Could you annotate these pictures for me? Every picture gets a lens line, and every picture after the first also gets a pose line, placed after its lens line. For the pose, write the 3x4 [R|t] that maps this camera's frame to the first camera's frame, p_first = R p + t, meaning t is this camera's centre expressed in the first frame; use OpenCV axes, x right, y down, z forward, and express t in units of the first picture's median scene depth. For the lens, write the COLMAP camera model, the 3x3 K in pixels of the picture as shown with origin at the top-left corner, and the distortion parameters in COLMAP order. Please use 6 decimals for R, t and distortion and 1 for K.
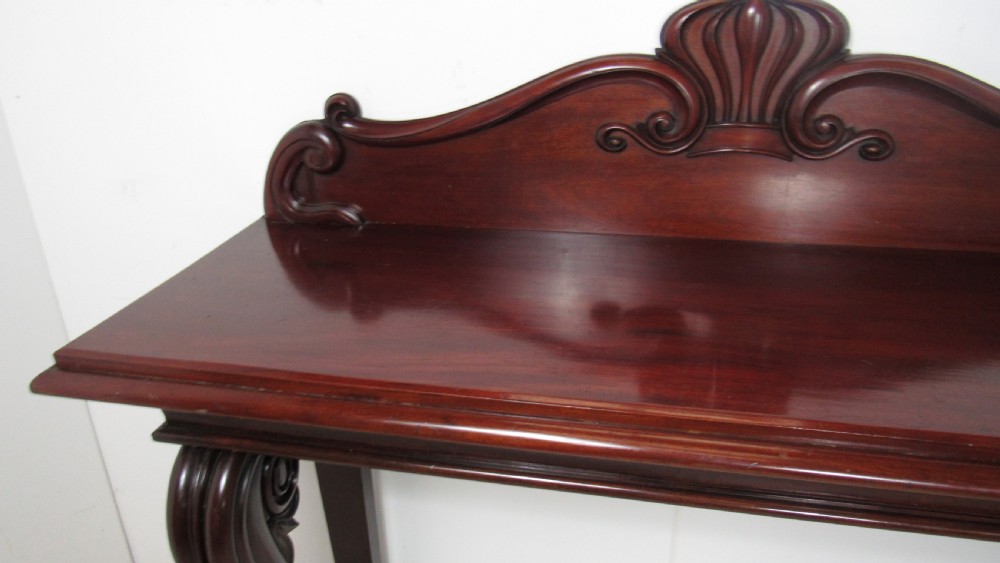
lens RADIAL K [[719.5, 0, 501.3], [0, 719.5, 285.8], [0, 0, 1]] dist [-0.022888, 0.003520]
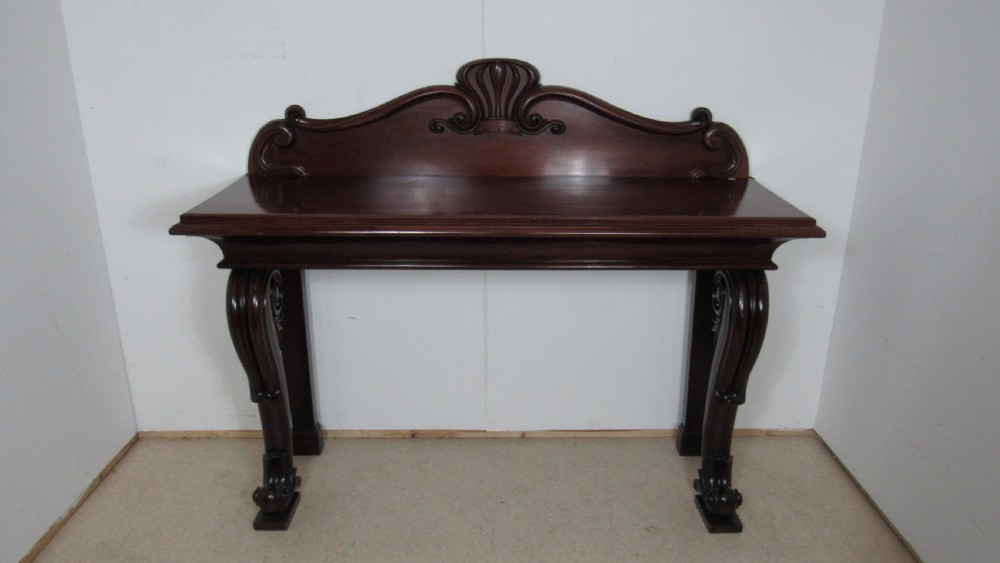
lens RADIAL K [[719.5, 0, 504.9], [0, 719.5, 285.8], [0, 0, 1]] dist [-0.022888, 0.003520]
pose [[0.976119, -0.044886, 0.212548, -0.115548], [0.059693, 0.996178, -0.063763, 0.400399], [-0.208873, 0.074928, 0.975068, -1.028980]]
